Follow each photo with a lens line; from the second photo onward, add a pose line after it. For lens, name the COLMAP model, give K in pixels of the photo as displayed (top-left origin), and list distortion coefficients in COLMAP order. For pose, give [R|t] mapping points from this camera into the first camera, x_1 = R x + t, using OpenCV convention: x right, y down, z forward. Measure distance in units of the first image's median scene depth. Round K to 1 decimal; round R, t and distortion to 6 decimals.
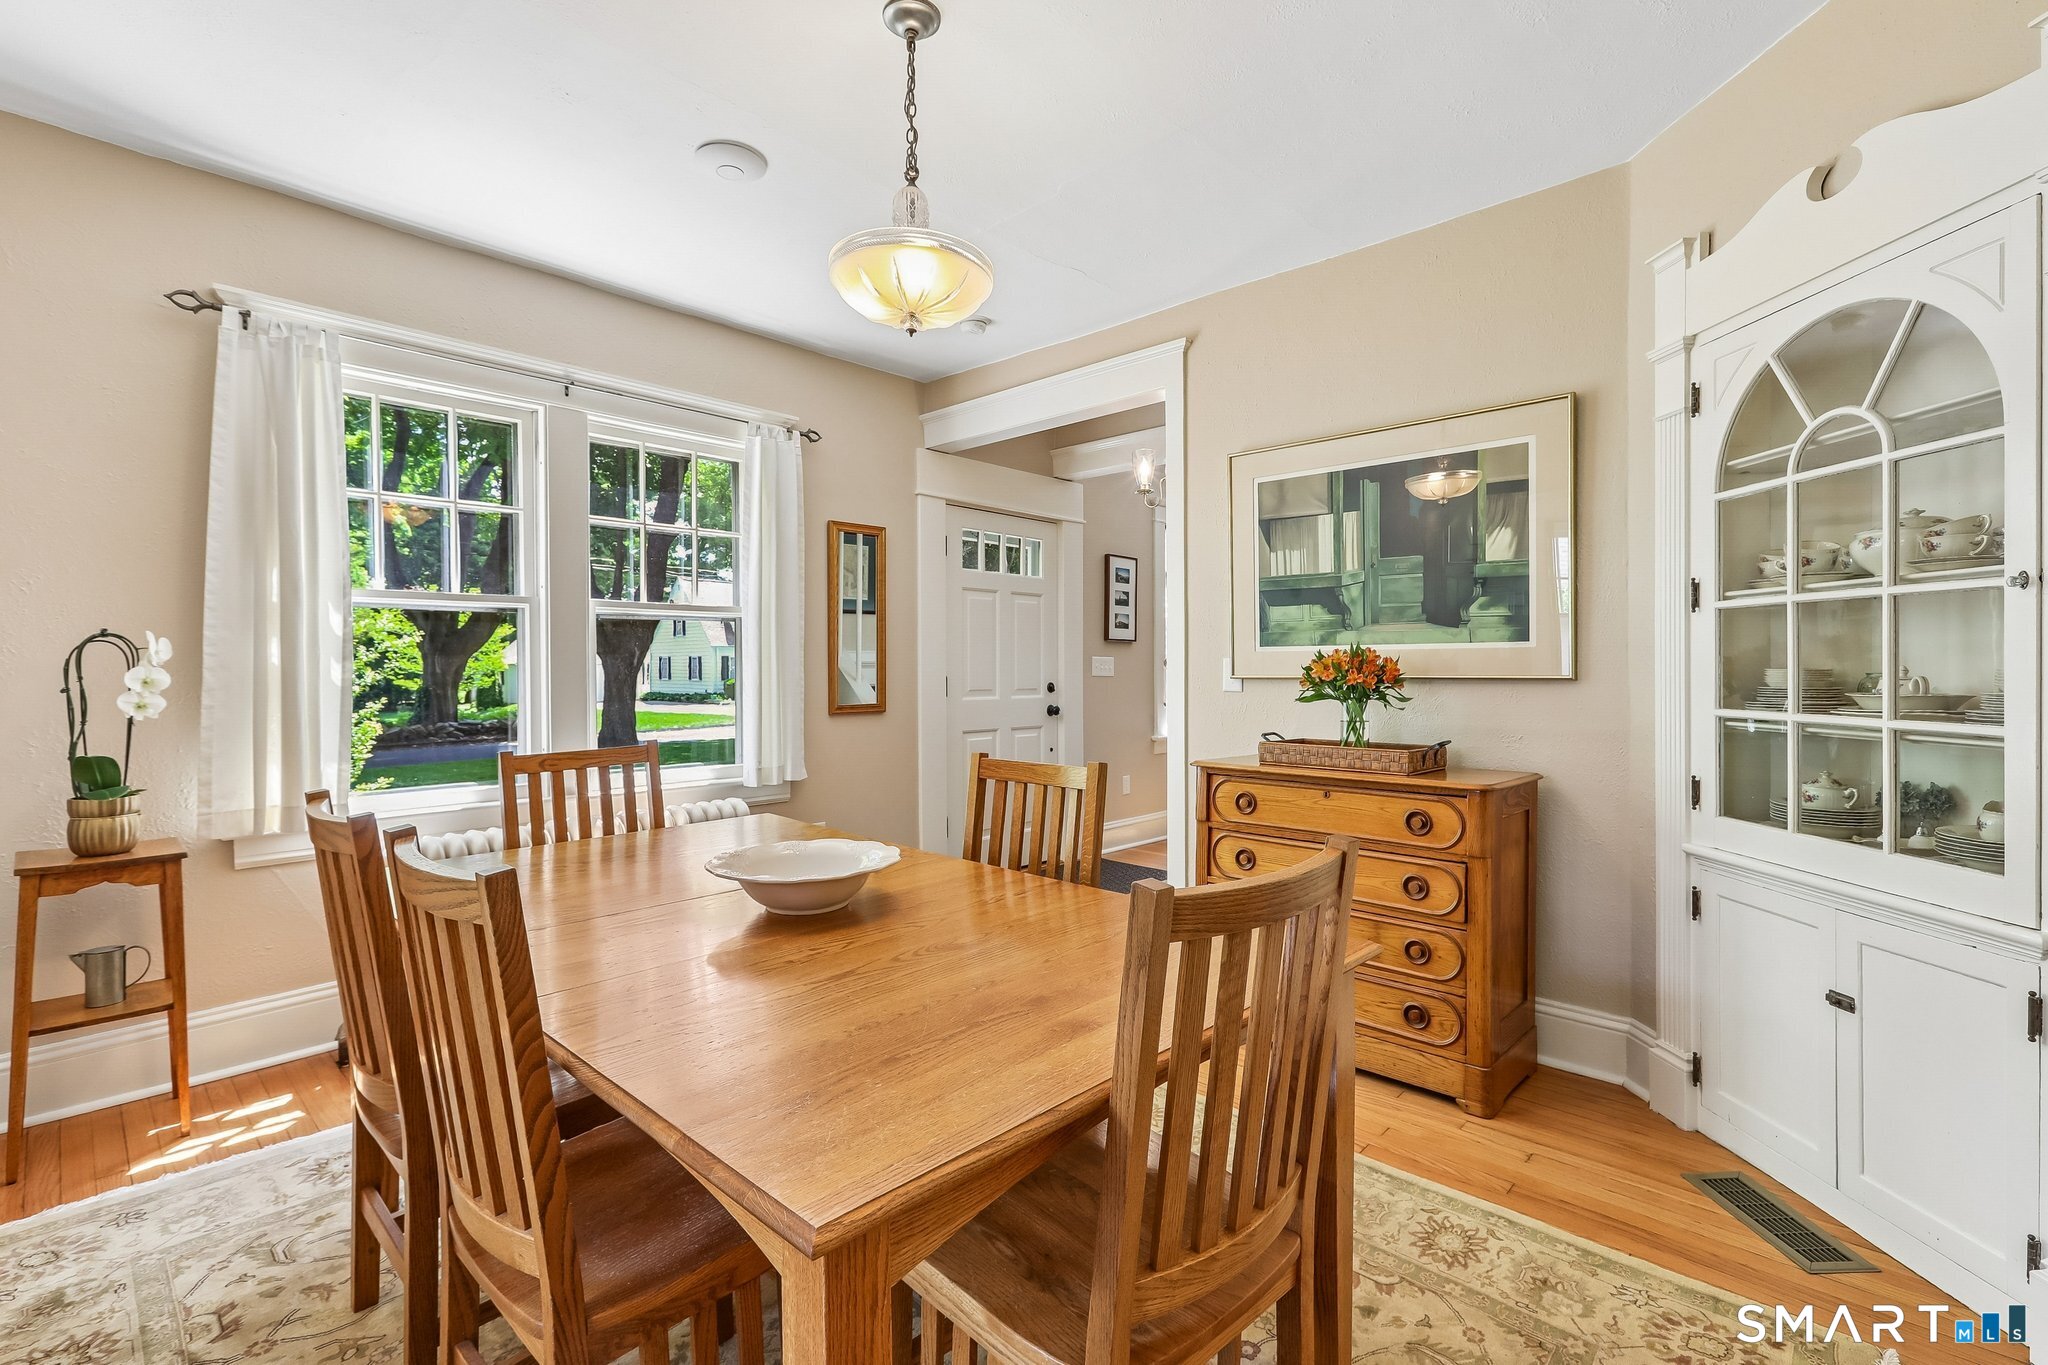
lens RADIAL K [[915.0, 0, 1022.8], [0, 915.0, 680.3], [0, 0, 1]] dist [-0.027982, 0.001310]
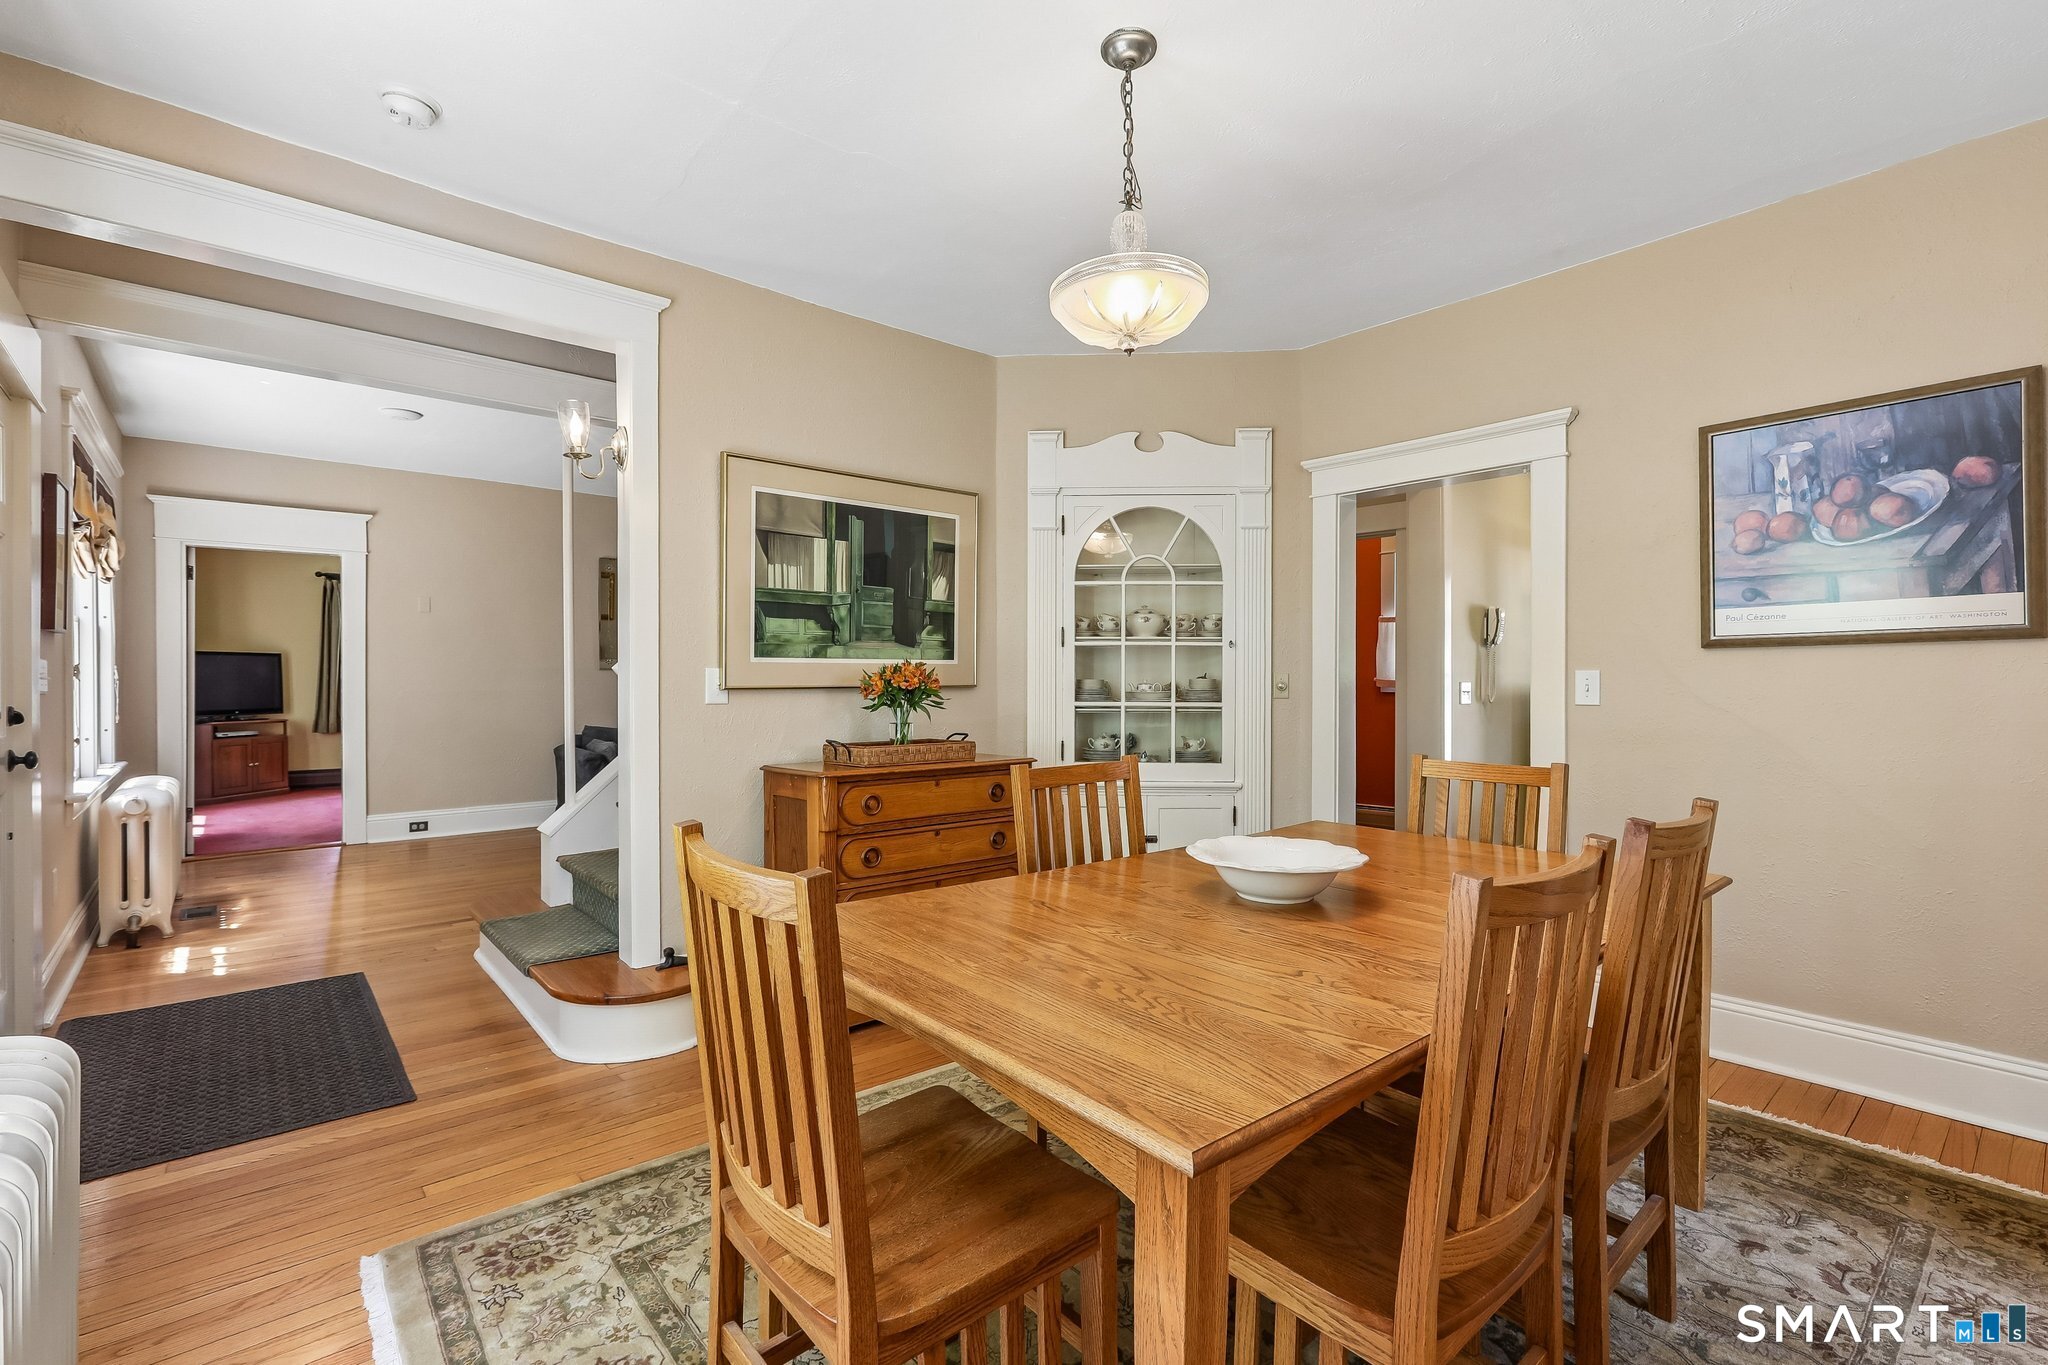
lens RADIAL K [[915.0, 0, 1023.1], [0, 915.0, 678.0], [0, 0, 1]] dist [-0.027982, 0.001310]
pose [[0.084161, 0.000658, 0.996452, -0.766179], [0.013506, 0.999907, -0.001801, -0.009655], [-0.996361, 0.013610, 0.084144, 0.694128]]
